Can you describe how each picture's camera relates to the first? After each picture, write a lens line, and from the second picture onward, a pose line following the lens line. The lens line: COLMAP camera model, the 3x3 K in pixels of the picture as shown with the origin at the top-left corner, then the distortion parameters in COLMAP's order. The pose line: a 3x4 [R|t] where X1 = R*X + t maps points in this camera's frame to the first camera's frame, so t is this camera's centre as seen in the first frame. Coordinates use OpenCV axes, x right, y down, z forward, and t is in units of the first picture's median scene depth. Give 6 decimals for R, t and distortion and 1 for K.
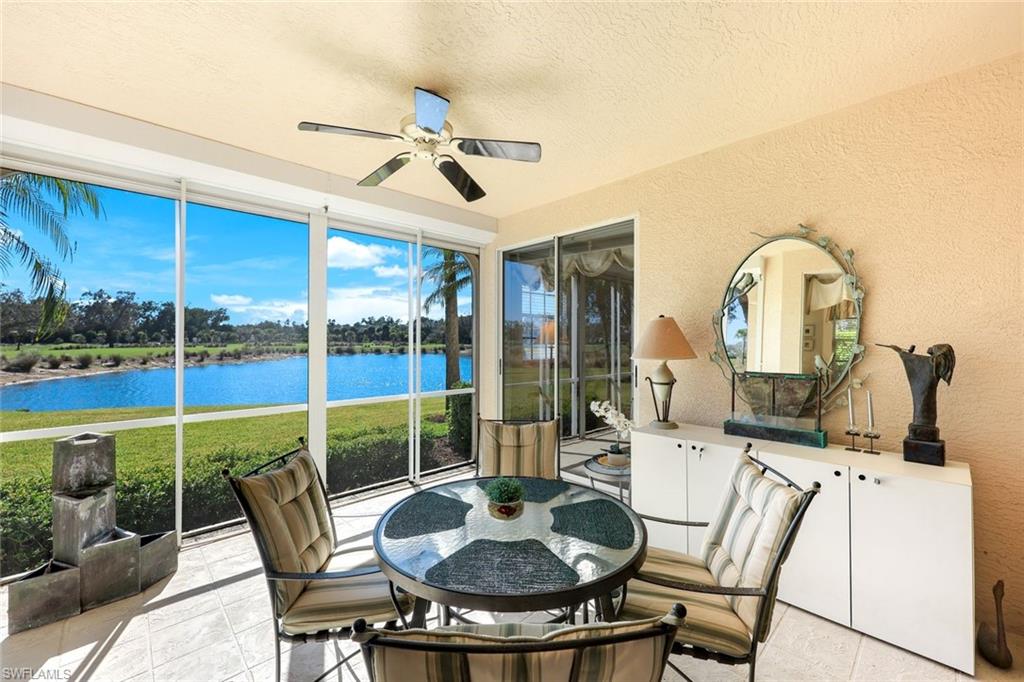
lens RADIAL K [[414.7, 0, 512.0], [0, 414.7, 341.0], [0, 0, 1]] dist [0.000892, 0.000010]
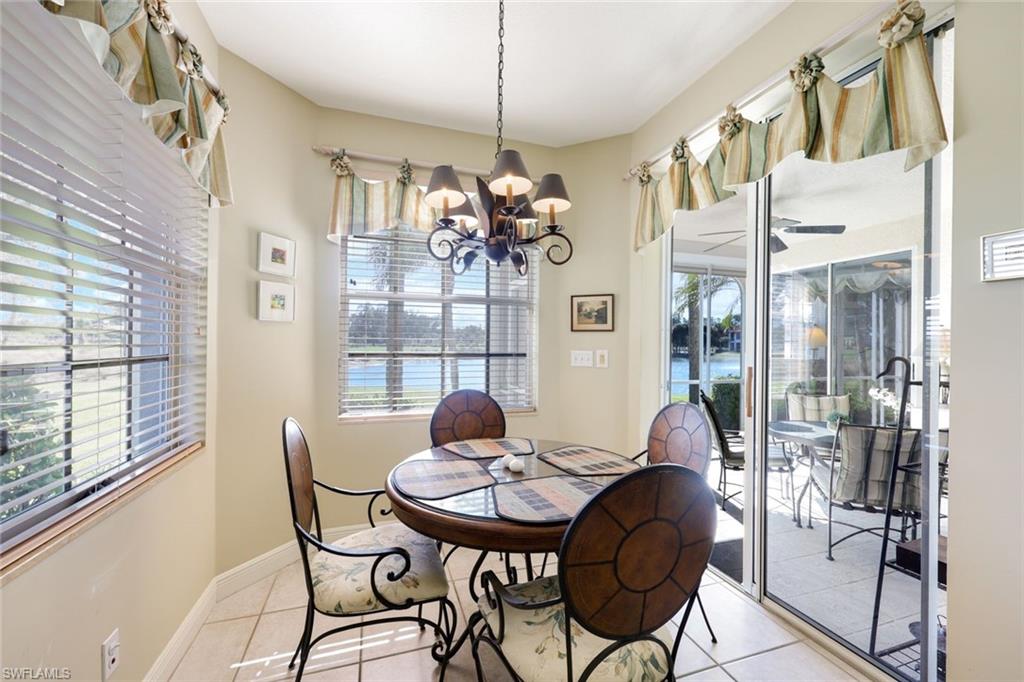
lens RADIAL K [[414.7, 0, 512.0], [0, 414.7, 341.0], [0, 0, 1]] dist [0.000892, 0.000010]
pose [[0.905583, 0.004492, -0.424145, -0.247241], [-0.007851, 0.999950, -0.006172, 0.007438], [0.424096, 0.008920, 0.905573, -0.608675]]
